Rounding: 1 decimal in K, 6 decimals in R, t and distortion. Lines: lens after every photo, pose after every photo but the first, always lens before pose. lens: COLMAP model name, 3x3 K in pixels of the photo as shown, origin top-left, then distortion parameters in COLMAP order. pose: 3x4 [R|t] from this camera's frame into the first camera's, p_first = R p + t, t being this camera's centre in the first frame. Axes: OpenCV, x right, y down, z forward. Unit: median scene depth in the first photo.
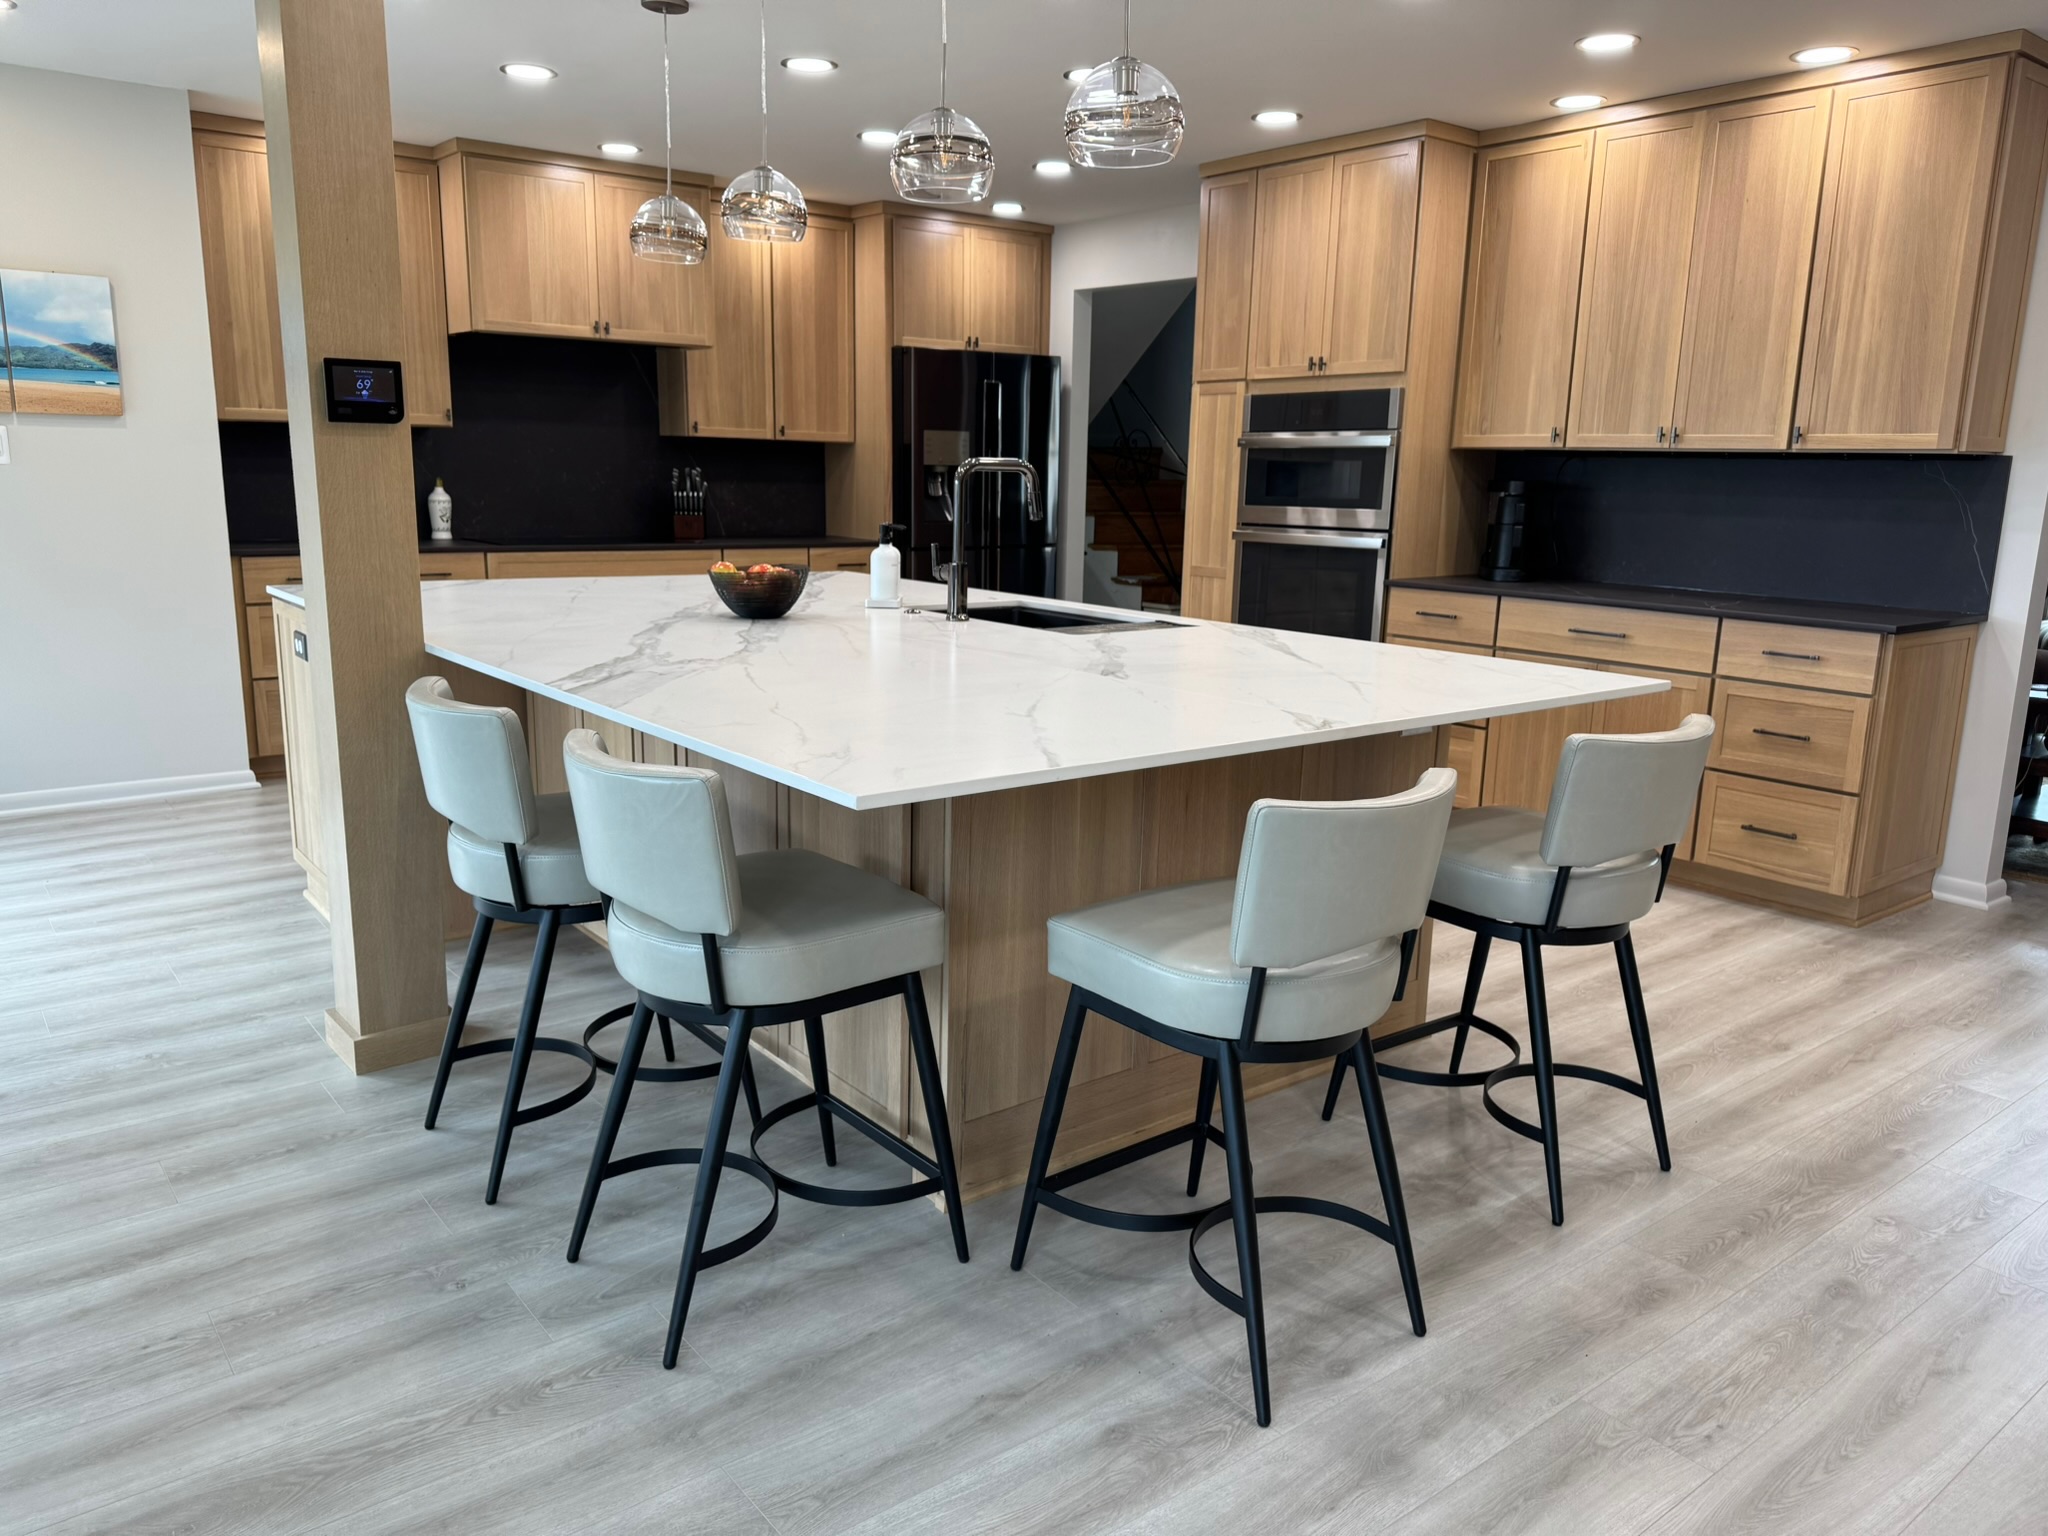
lens RADIAL K [[1444.0, 0, 1017.2], [0, 1444.0, 773.1], [0, 0, 1]] dist [0.049005, -0.061235]
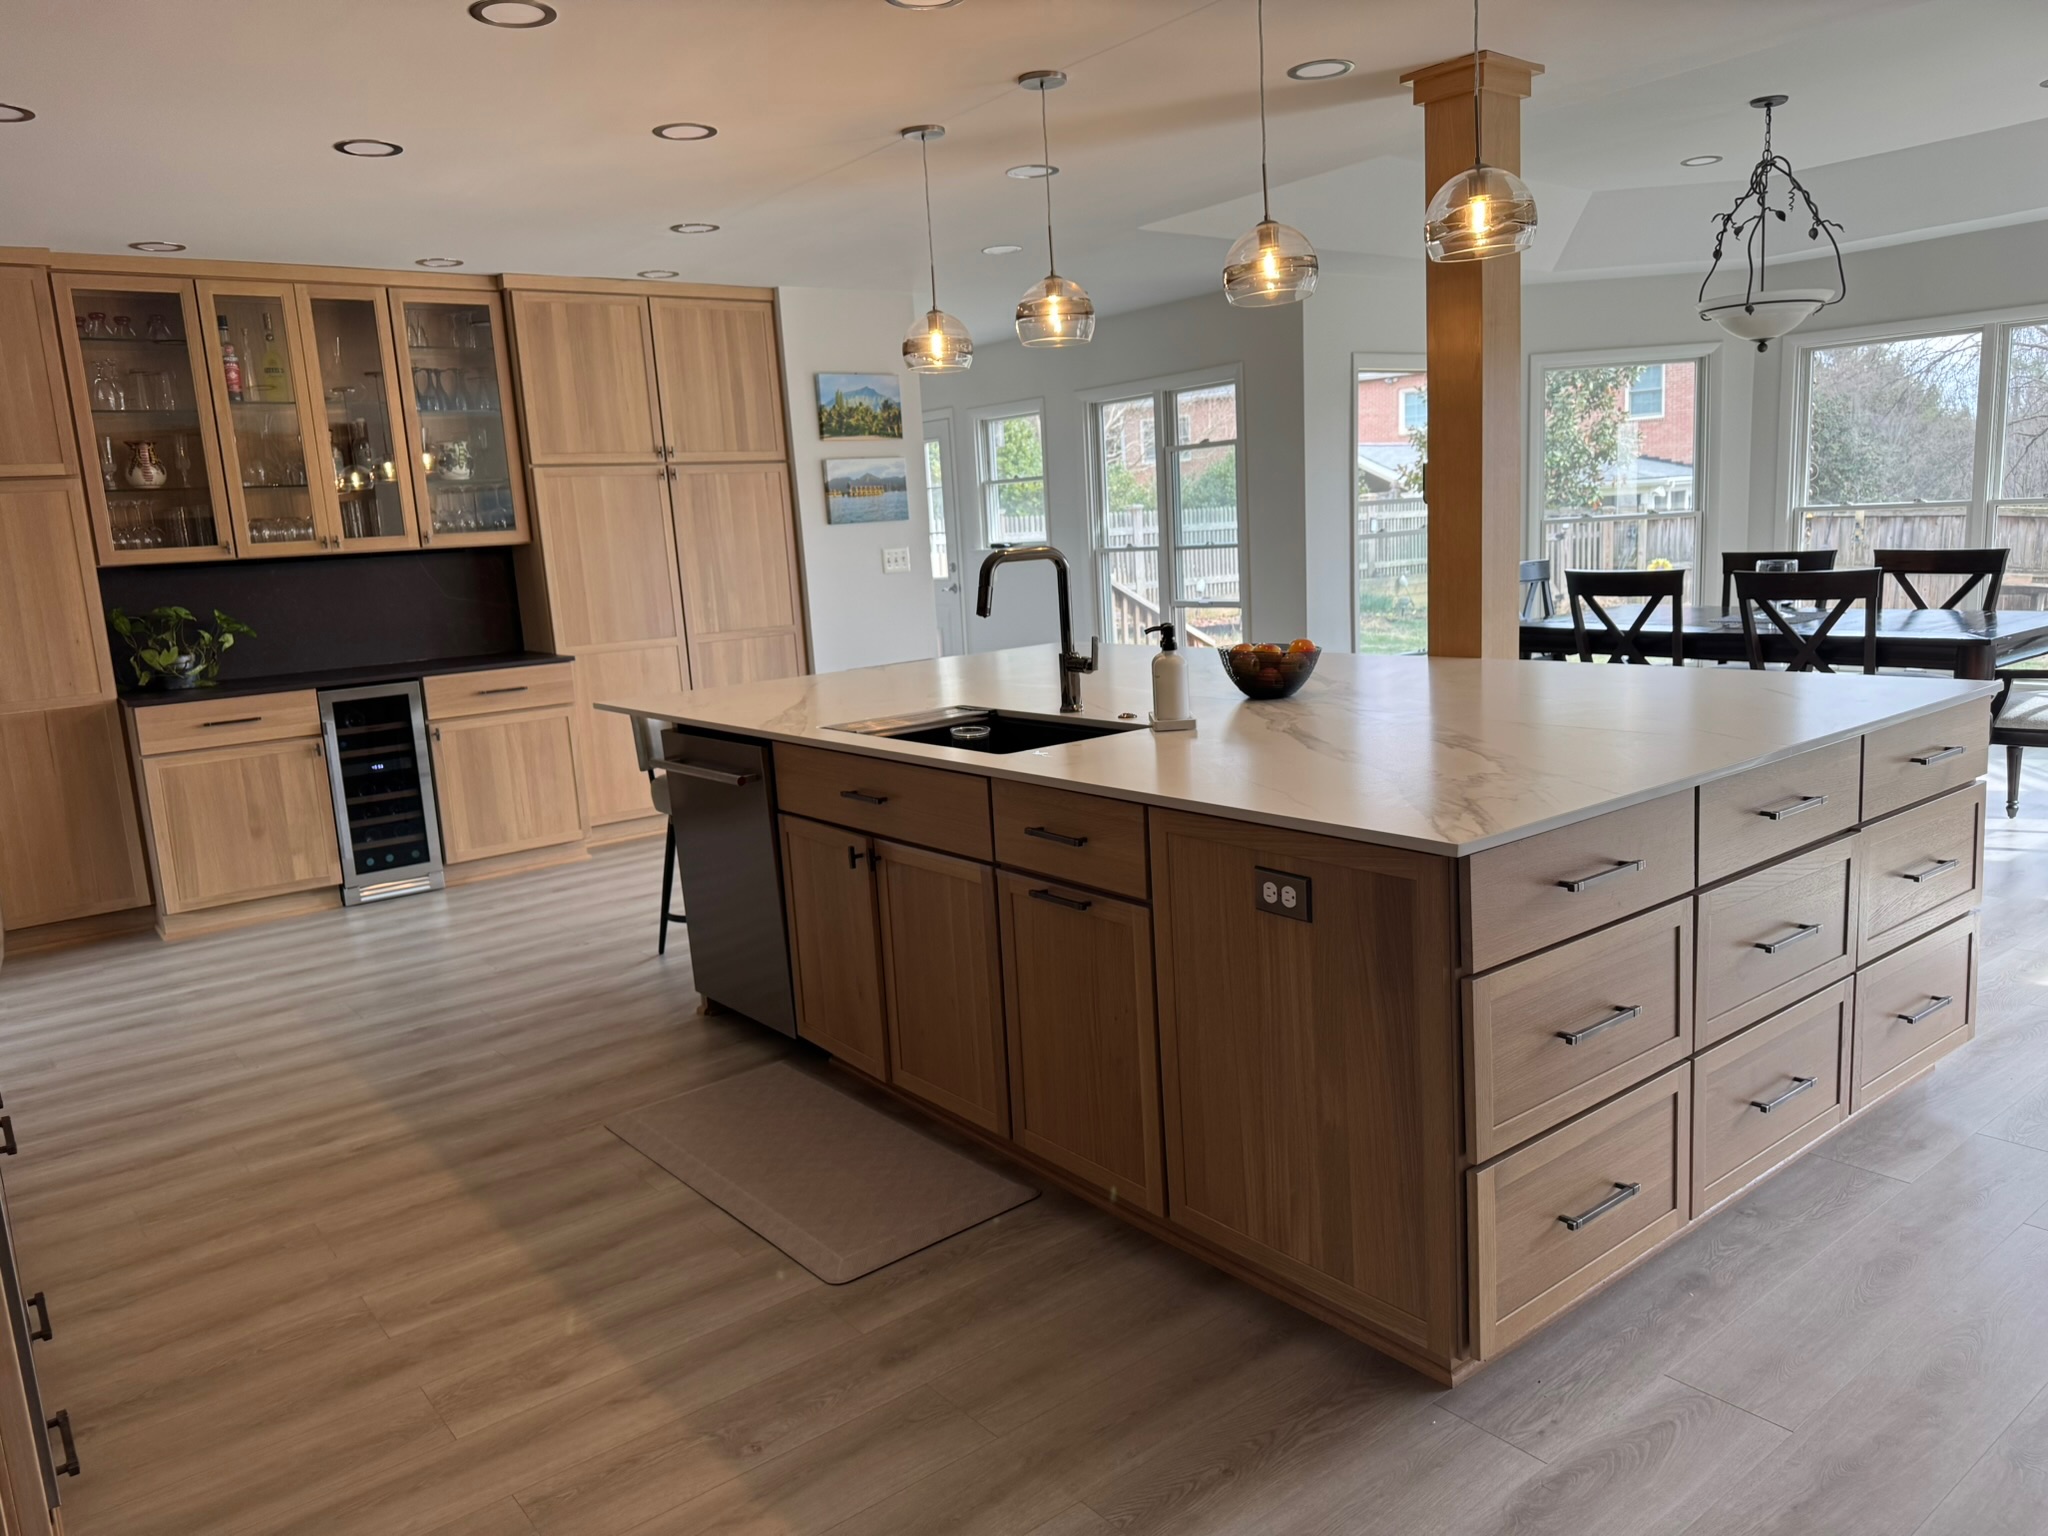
lens RADIAL K [[1444.0, 0, 1028.4], [0, 1444.0, 773.0], [0, 0, 1]] dist [0.049005, -0.061235]
pose [[-0.999290, 0.036494, 0.009413, -0.015940], [0.037357, 0.926052, 0.375542, -0.366578], [0.004988, 0.375626, -0.926758, 1.623441]]
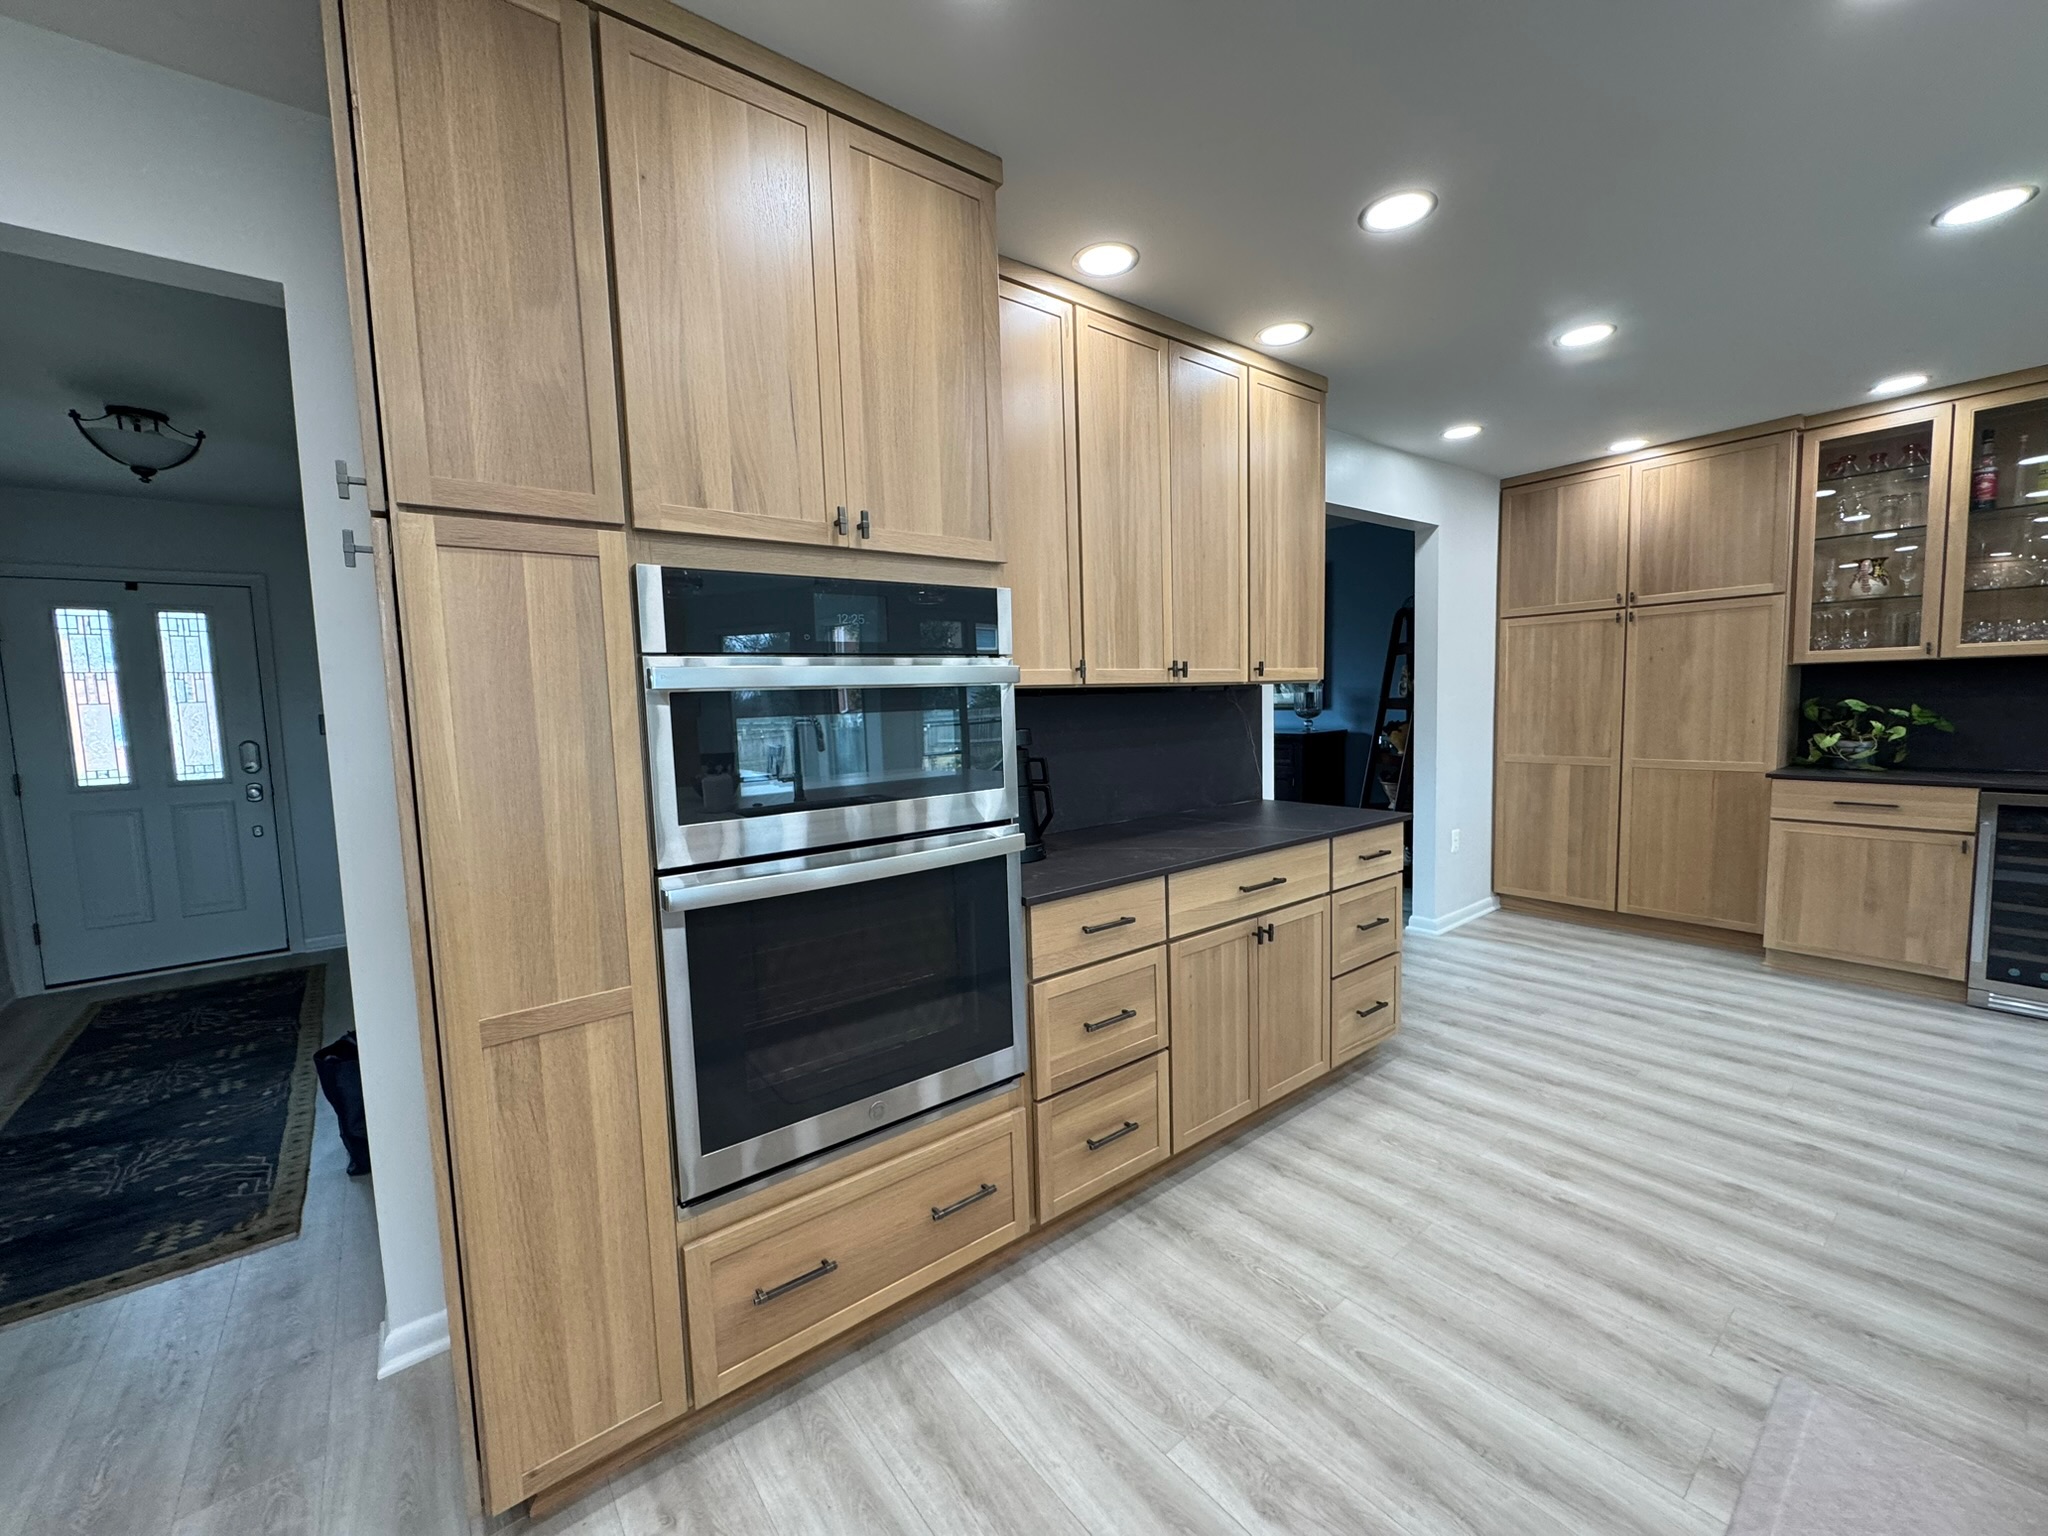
lens RADIAL K [[811.0, 0, 1022.9], [0, 811.0, 767.8], [0, 0, 1]] dist [-0.004317, 0.000396]
pose [[0.004217, -0.105947, 0.994363, -0.094664], [0.240365, 0.965326, 0.101834, -0.272321], [-0.970673, 0.238581, 0.029537, 1.204659]]
